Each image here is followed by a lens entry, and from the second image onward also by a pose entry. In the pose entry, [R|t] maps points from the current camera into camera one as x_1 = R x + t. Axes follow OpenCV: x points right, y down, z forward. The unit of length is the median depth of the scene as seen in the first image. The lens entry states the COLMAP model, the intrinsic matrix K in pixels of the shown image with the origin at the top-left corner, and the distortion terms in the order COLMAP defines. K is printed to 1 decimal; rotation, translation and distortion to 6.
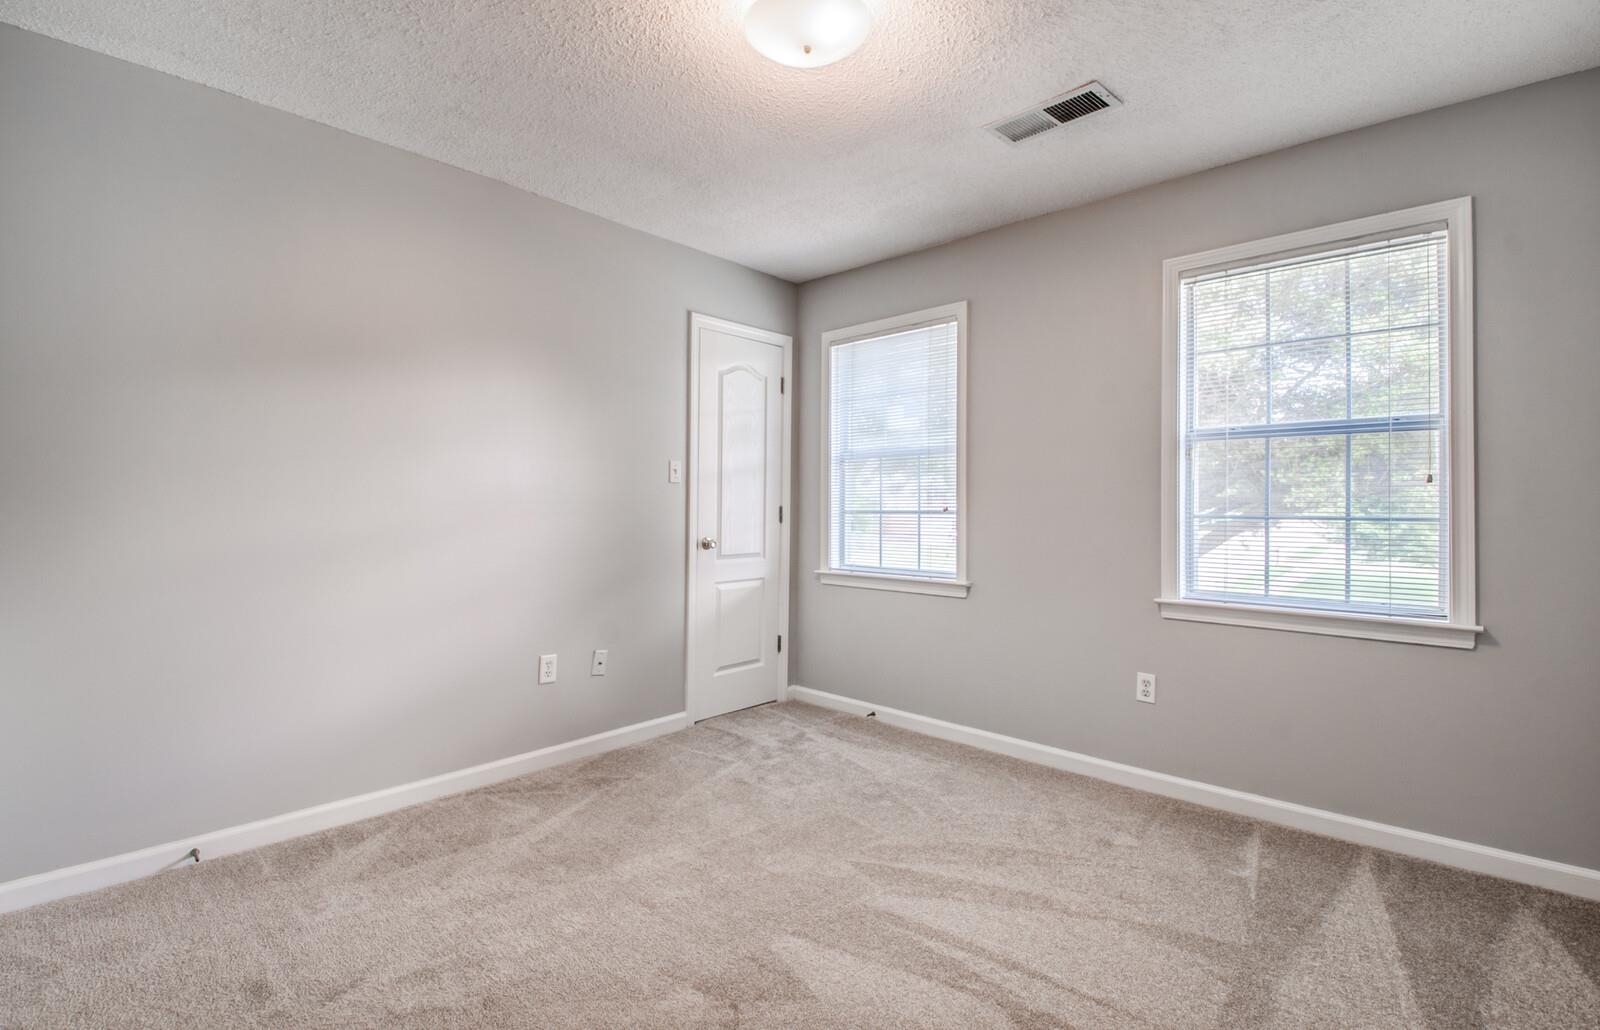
lens RADIAL K [[715.8, 0, 787.9], [0, 715.8, 497.9], [0, 0, 1]] dist [0.002038, -0.013454]
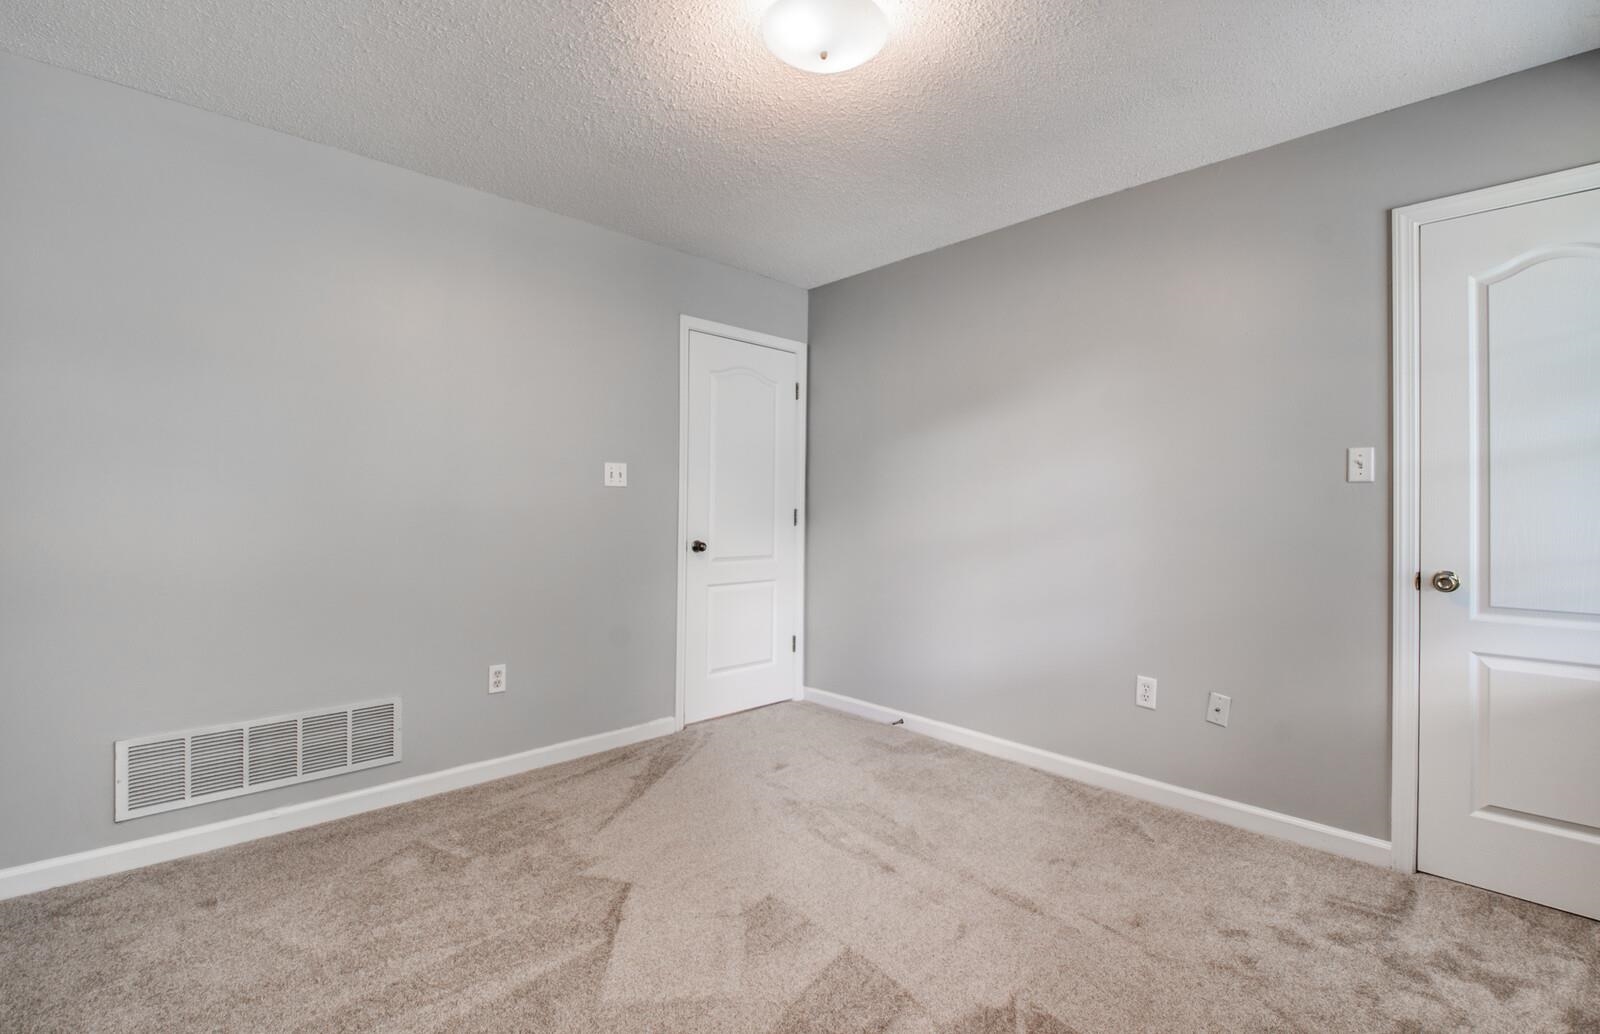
lens RADIAL K [[714.0, 0, 799.9], [0, 714.0, 512.4], [0, 0, 1]] dist [-0.001610, -0.000544]
pose [[-0.045139, 0.004338, -0.998971, 0.571209], [0.006258, 0.999972, 0.004060, 0.000264], [0.998961, -0.006068, -0.045165, 0.565602]]
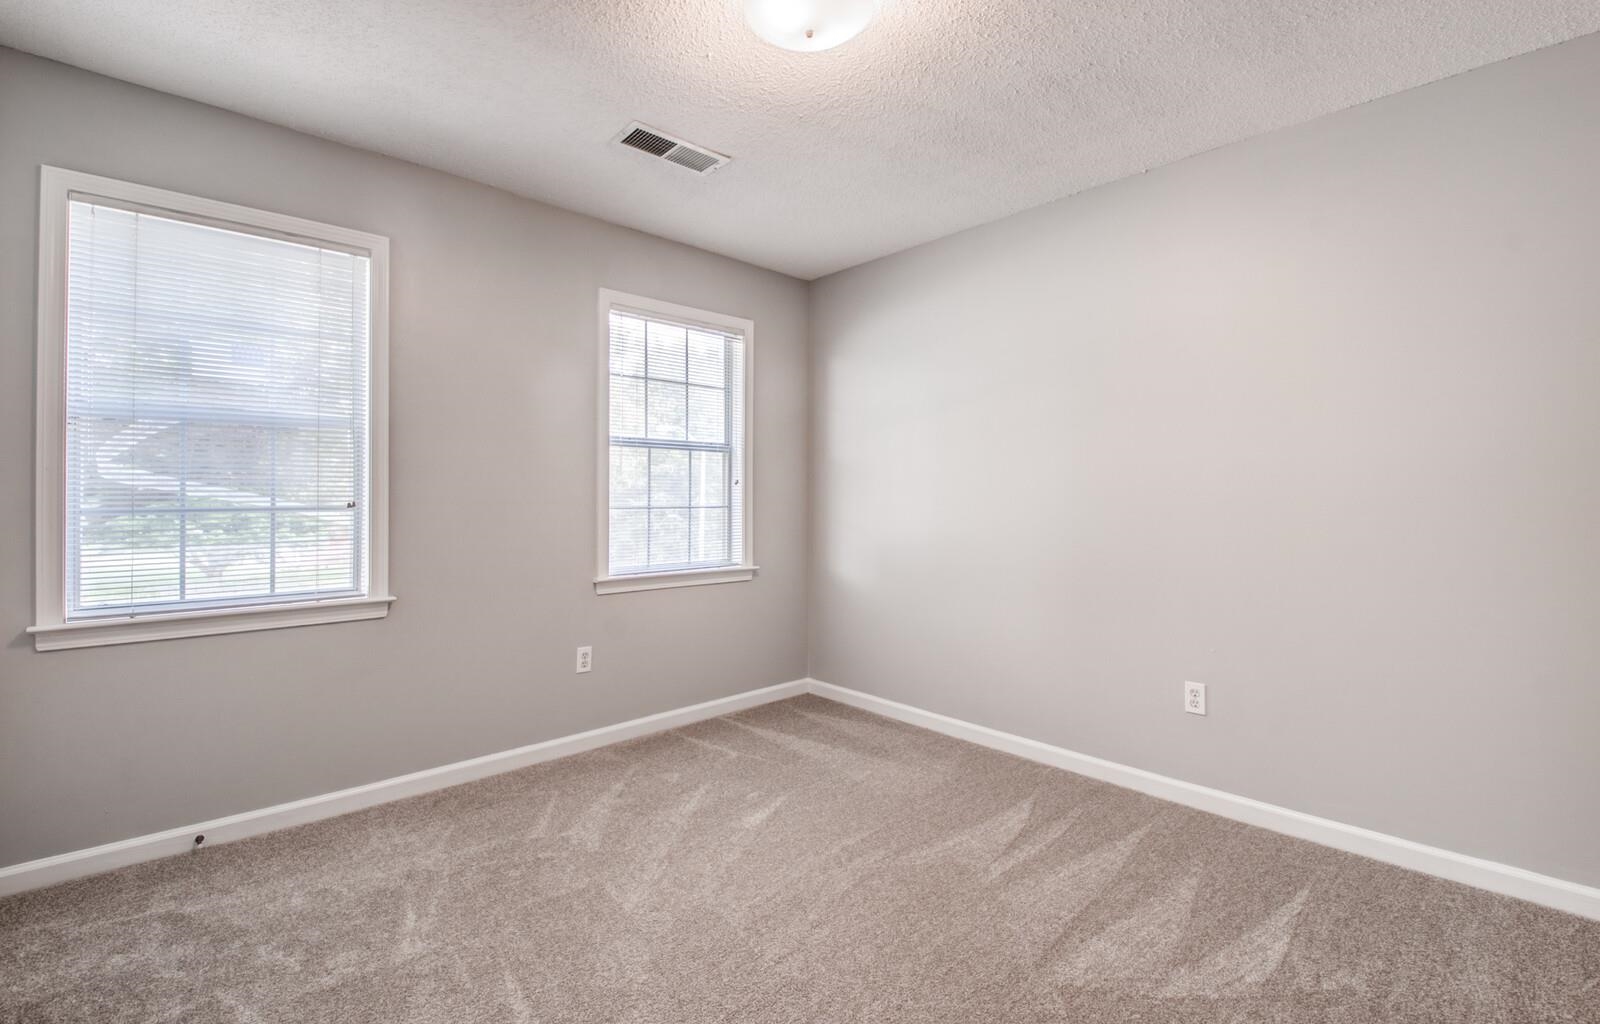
lens RADIAL K [[715.8, 0, 787.9], [0, 715.8, 494.9], [0, 0, 1]] dist [0.002038, -0.013454]
pose [[0.064046, 0.003567, 0.997941, -0.528896], [-0.006915, 0.999971, -0.003131, 0.006064], [-0.997923, -0.006700, 0.064069, 0.535699]]
